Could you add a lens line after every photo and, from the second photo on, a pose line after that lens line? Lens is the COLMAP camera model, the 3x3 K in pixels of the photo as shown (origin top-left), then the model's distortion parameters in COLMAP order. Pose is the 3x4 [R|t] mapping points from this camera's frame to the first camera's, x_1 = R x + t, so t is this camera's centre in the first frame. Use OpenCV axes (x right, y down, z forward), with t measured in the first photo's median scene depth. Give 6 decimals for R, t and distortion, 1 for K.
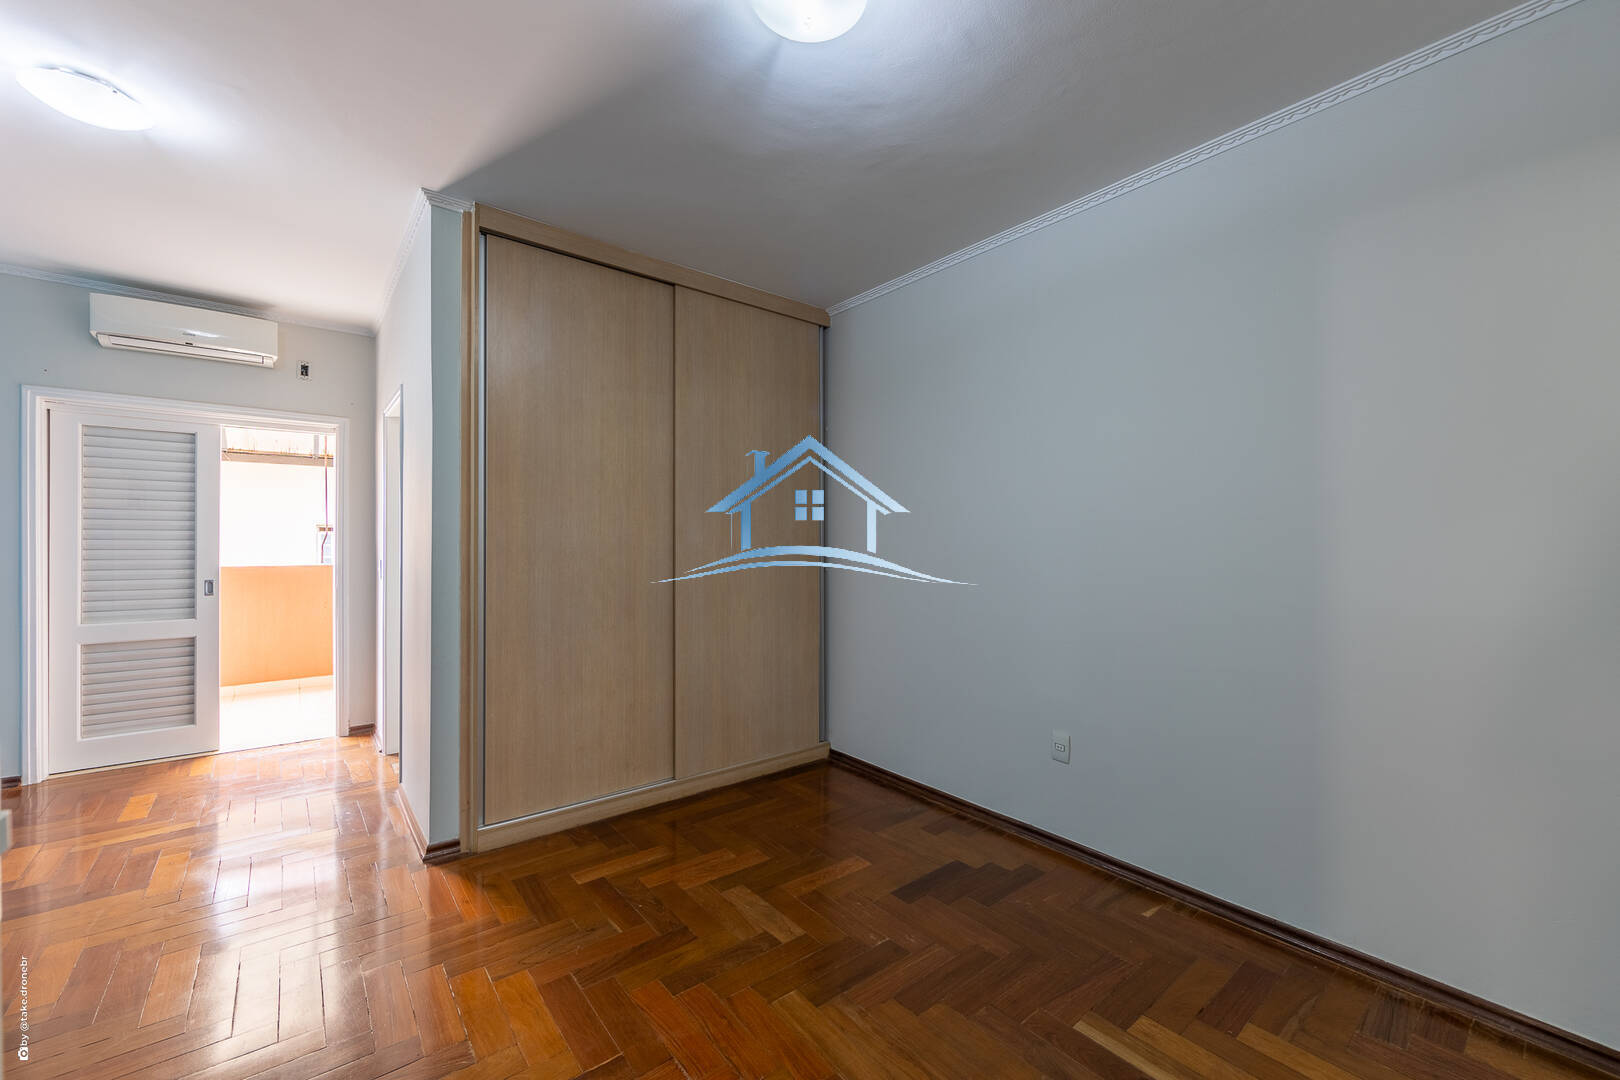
lens RADIAL K [[640.9, 0, 813.3], [0, 640.9, 546.3], [0, 0, 1]] dist [-0.001112, -0.000831]
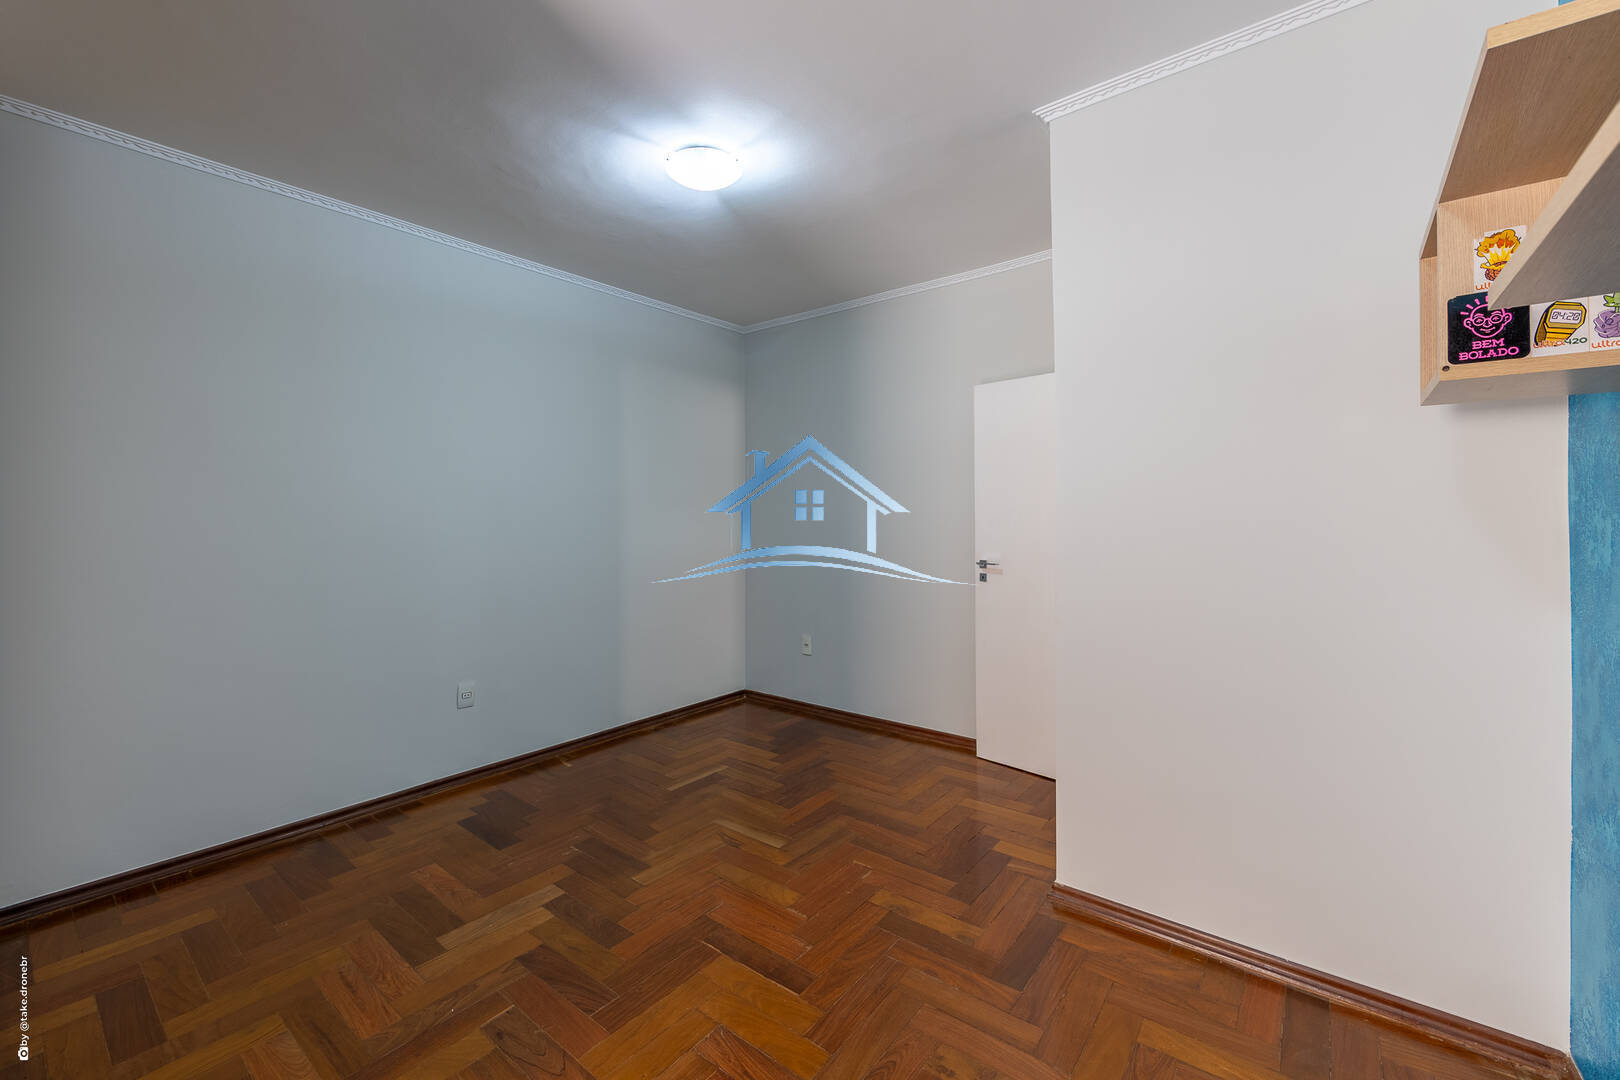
lens RADIAL K [[640.9, 0, 845.1], [0, 640.9, 522.7], [0, 0, 1]] dist [-0.001112, -0.000831]
pose [[-0.247247, -0.009687, 0.968904, -0.703408], [0.001820, 0.999944, 0.010462, -0.013250], [-0.968951, 0.004350, -0.247216, 0.464023]]
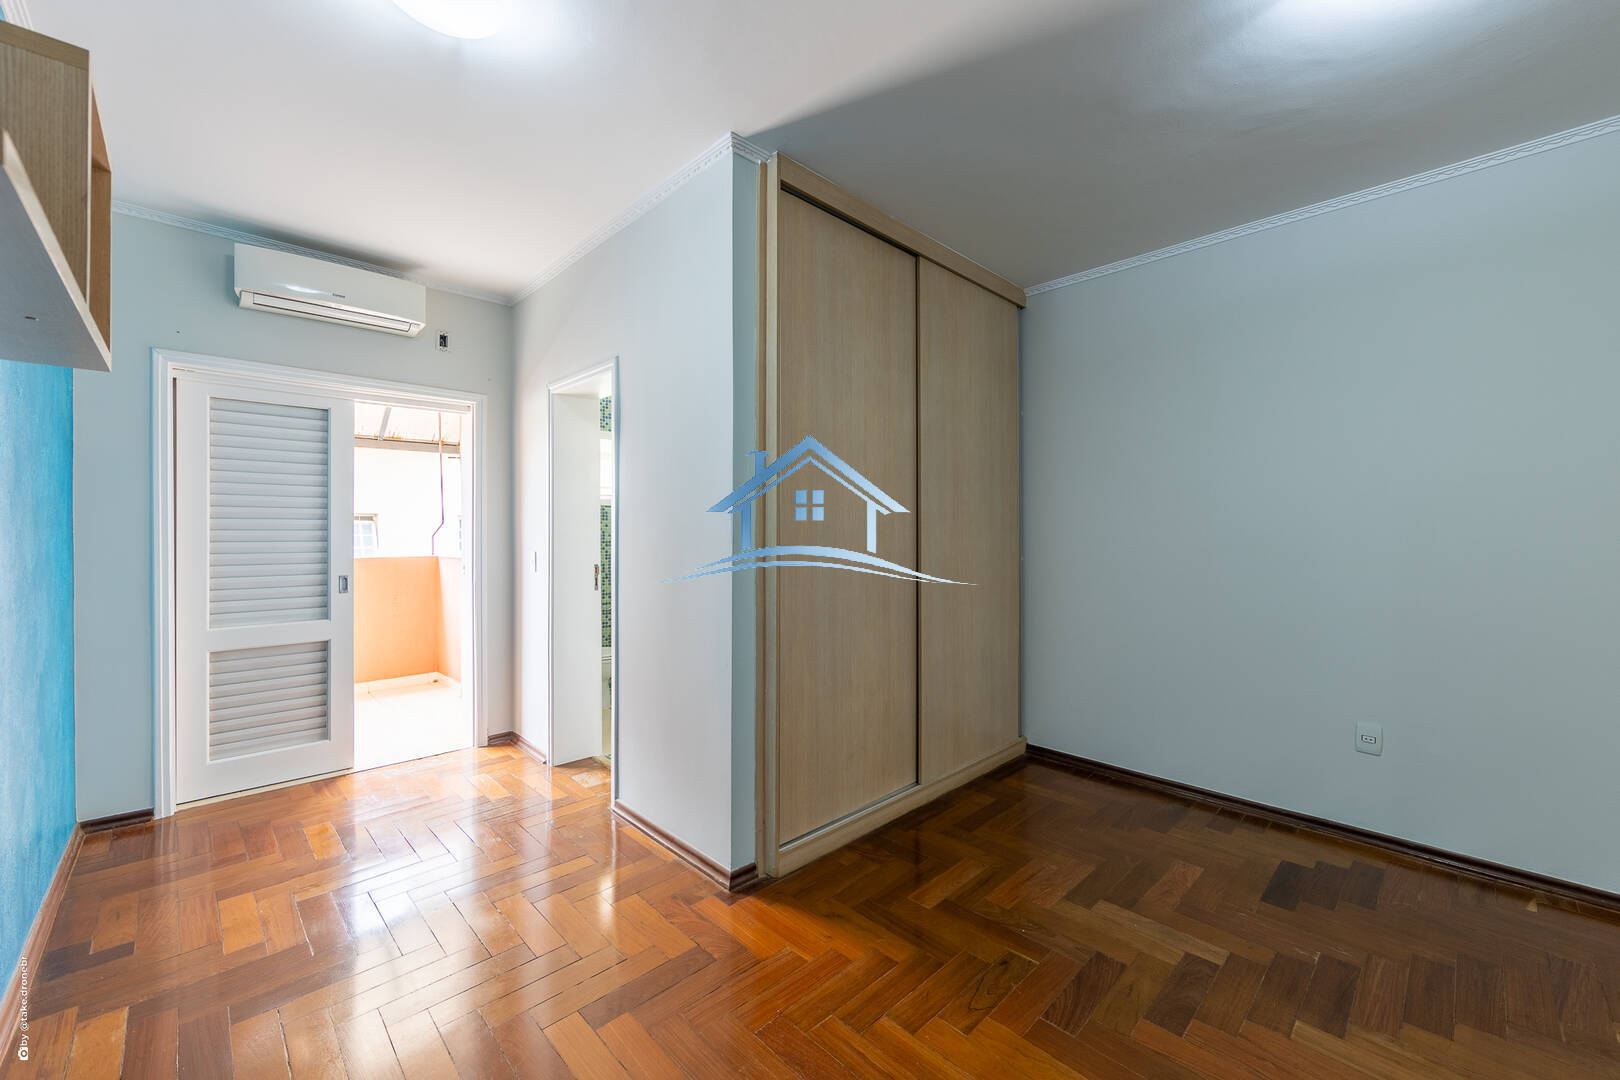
lens RADIAL K [[640.9, 0, 804.3], [0, 640.9, 532.0], [0, 0, 1]] dist [-0.001112, -0.000831]
pose [[0.996686, -0.004683, 0.081206, -0.415027], [0.004596, 0.999989, 0.001267, -0.005658], [-0.081211, -0.000890, 0.996697, 0.074575]]
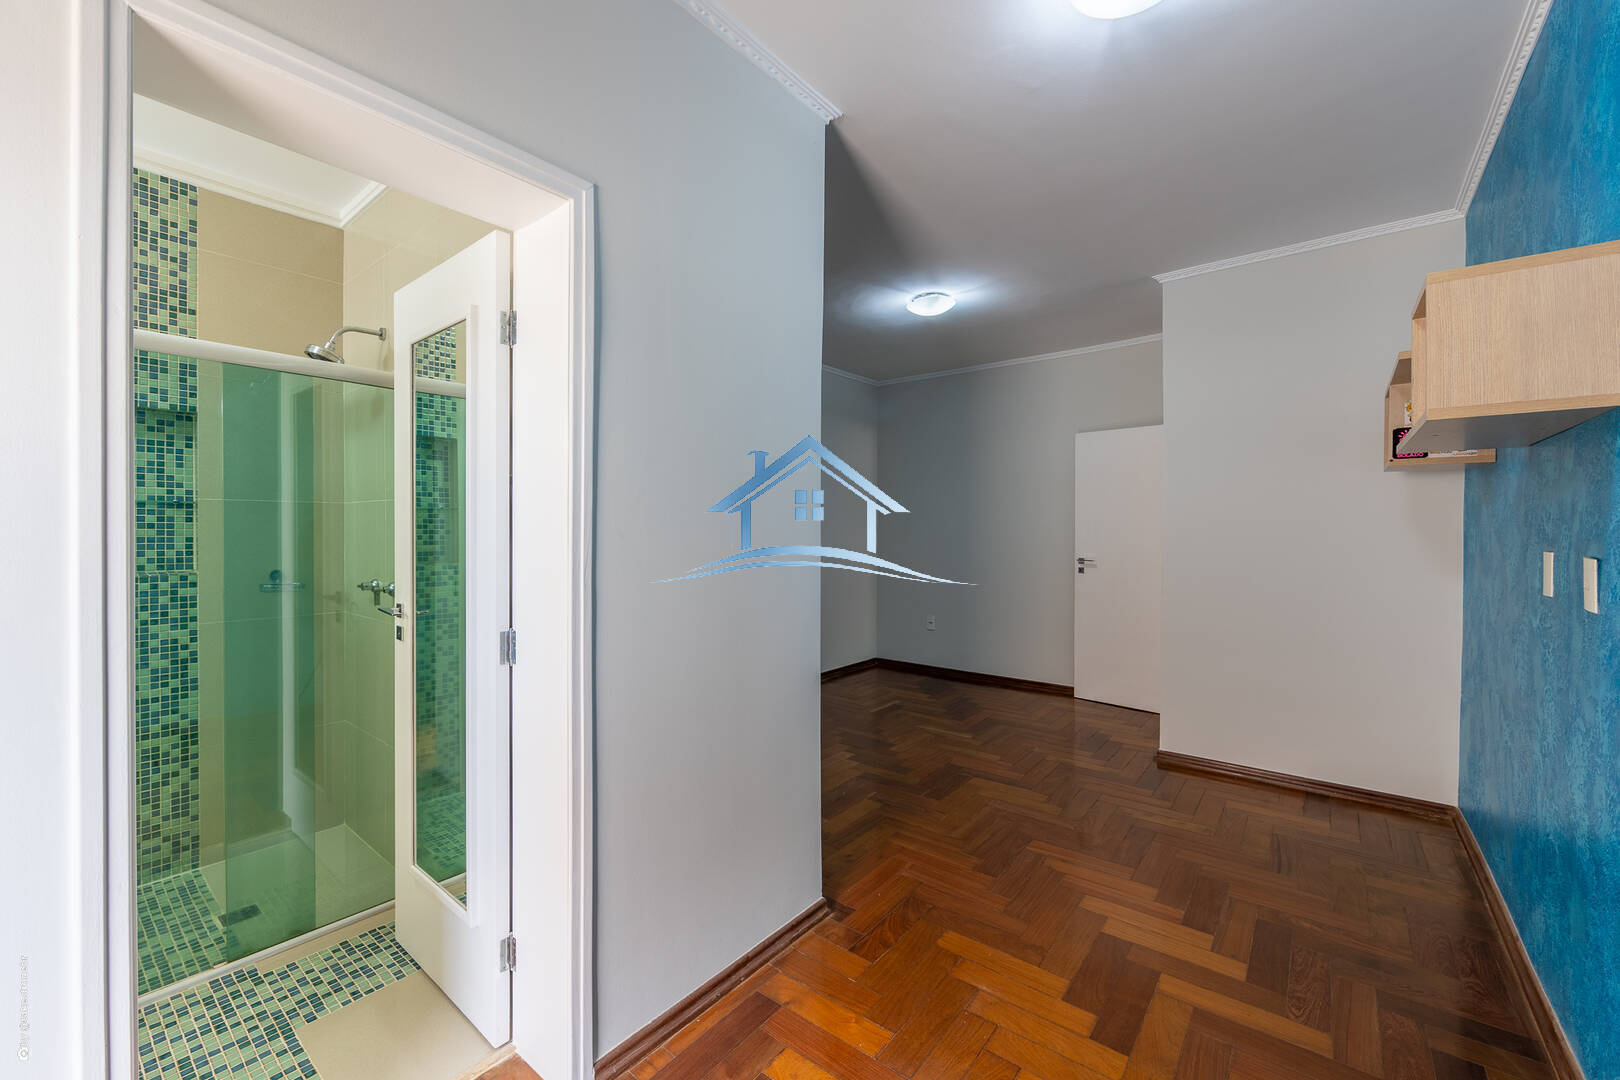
lens RADIAL K [[640.9, 0, 814.3], [0, 640.9, 544.0], [0, 0, 1]] dist [-0.001112, -0.000831]
pose [[-0.216649, -0.028224, 0.975842, -1.020168], [-0.003302, 0.999597, 0.028178, -0.012731], [-0.976244, 0.002883, -0.216655, 0.867631]]
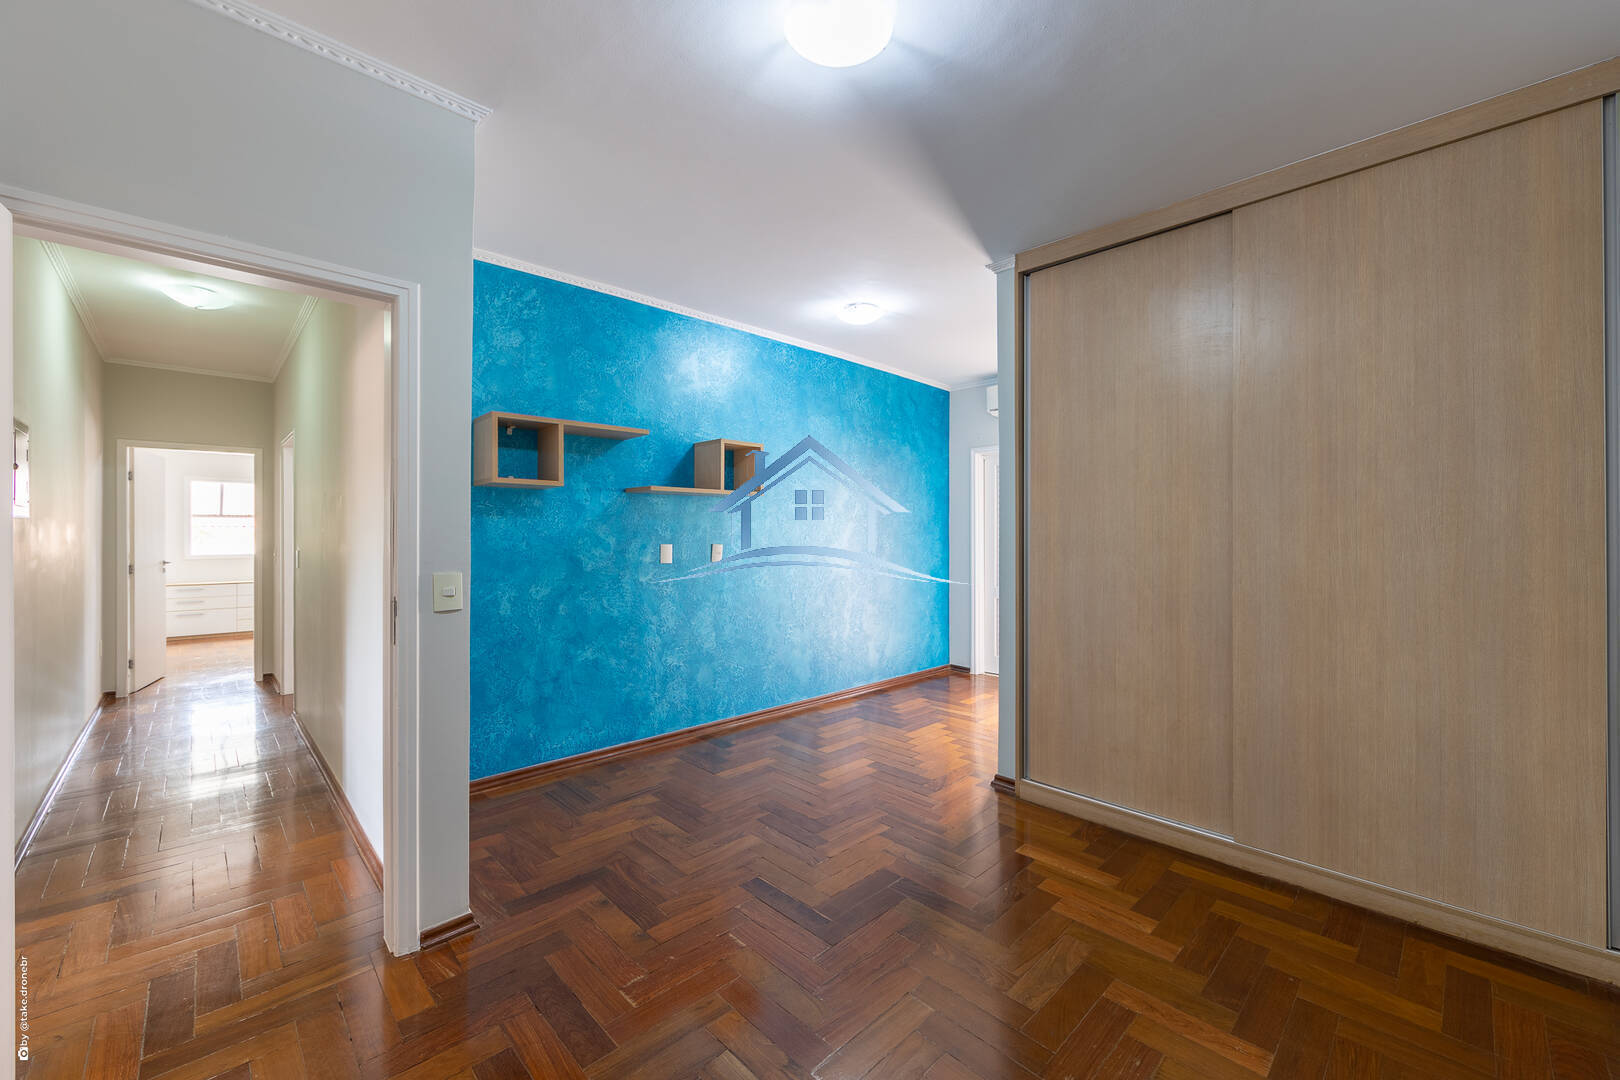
lens RADIAL K [[640.9, 0, 816.5], [0, 640.9, 535.8], [0, 0, 1]] dist [-0.001112, -0.000831]
pose [[0.088427, -0.000370, -0.996083, 0.468049], [-0.002752, 0.999996, -0.000616, -0.005463], [0.996079, 0.002795, 0.088425, 0.382607]]
